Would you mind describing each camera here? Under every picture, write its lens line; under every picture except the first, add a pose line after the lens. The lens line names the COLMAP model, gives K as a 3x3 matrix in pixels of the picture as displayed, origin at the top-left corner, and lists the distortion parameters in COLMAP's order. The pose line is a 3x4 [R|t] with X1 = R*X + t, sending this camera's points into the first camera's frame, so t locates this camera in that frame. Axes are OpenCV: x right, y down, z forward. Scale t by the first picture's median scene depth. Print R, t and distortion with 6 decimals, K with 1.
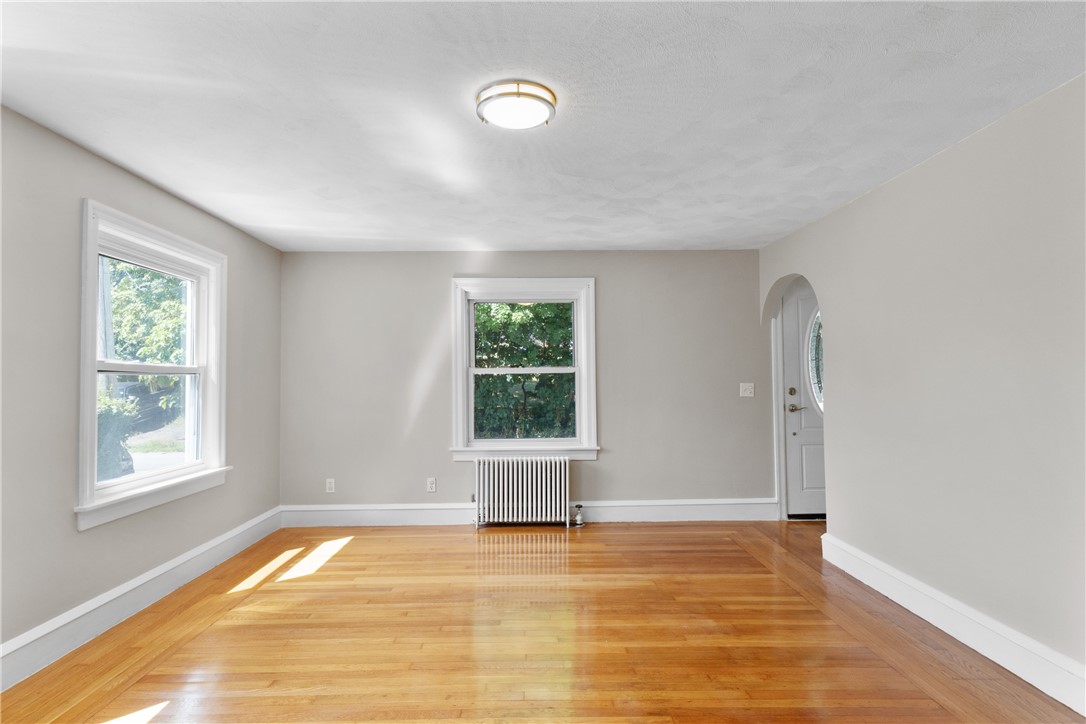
lens RADIAL K [[561.4, 0, 537.8], [0, 561.4, 363.1], [0, 0, 1]] dist [0.001914, 0.000827]
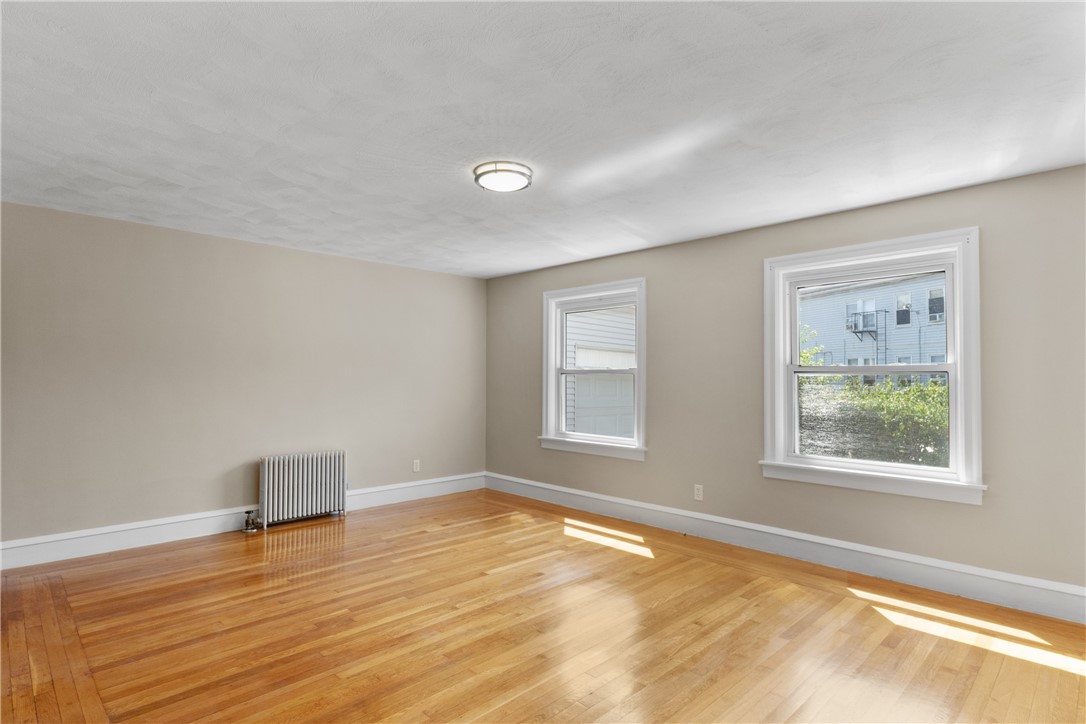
lens RADIAL K [[561.4, 0, 537.7], [0, 561.4, 366.5], [0, 0, 1]] dist [0.001914, 0.000827]
pose [[-0.726780, -0.018694, -0.686616, 0.460817], [0.016980, 0.998835, -0.045167, 0.037642], [0.686661, -0.044485, -0.725616, 1.130420]]
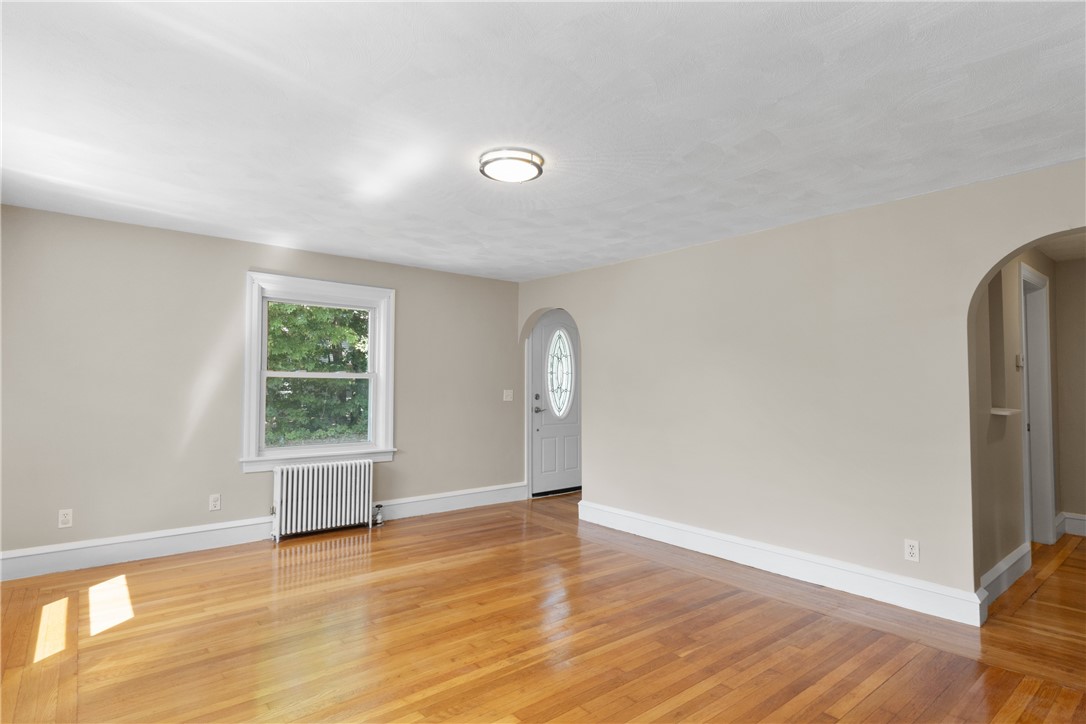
lens RADIAL K [[561.4, 0, 539.7], [0, 561.4, 362.0], [0, 0, 1]] dist [0.001914, 0.000827]
pose [[0.784216, 0.040314, 0.619177, -0.416233], [-0.031621, 0.999187, -0.025007, 0.003801], [-0.619681, 0.000032, 0.784853, -0.008233]]
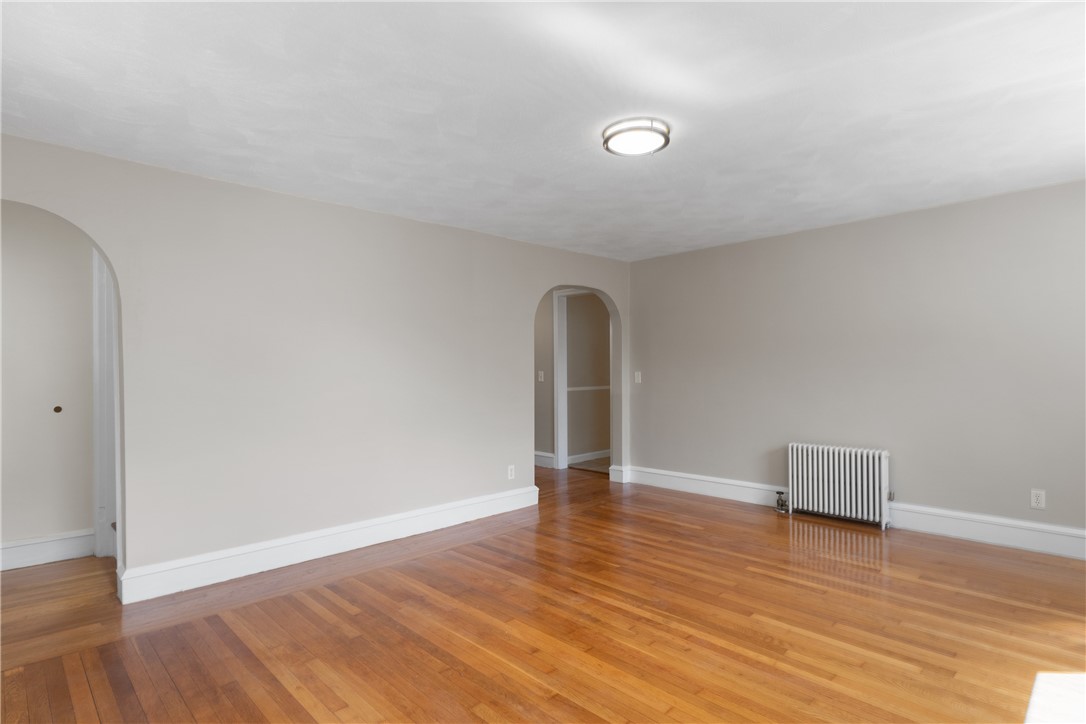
lens RADIAL K [[561.4, 0, 539.0], [0, 561.4, 362.3], [0, 0, 1]] dist [0.001914, 0.000827]
pose [[-0.680971, 0.015222, 0.732152, -0.430361], [-0.010118, 0.999493, -0.030190, 0.033518], [-0.732241, -0.027966, -0.680471, 1.092332]]
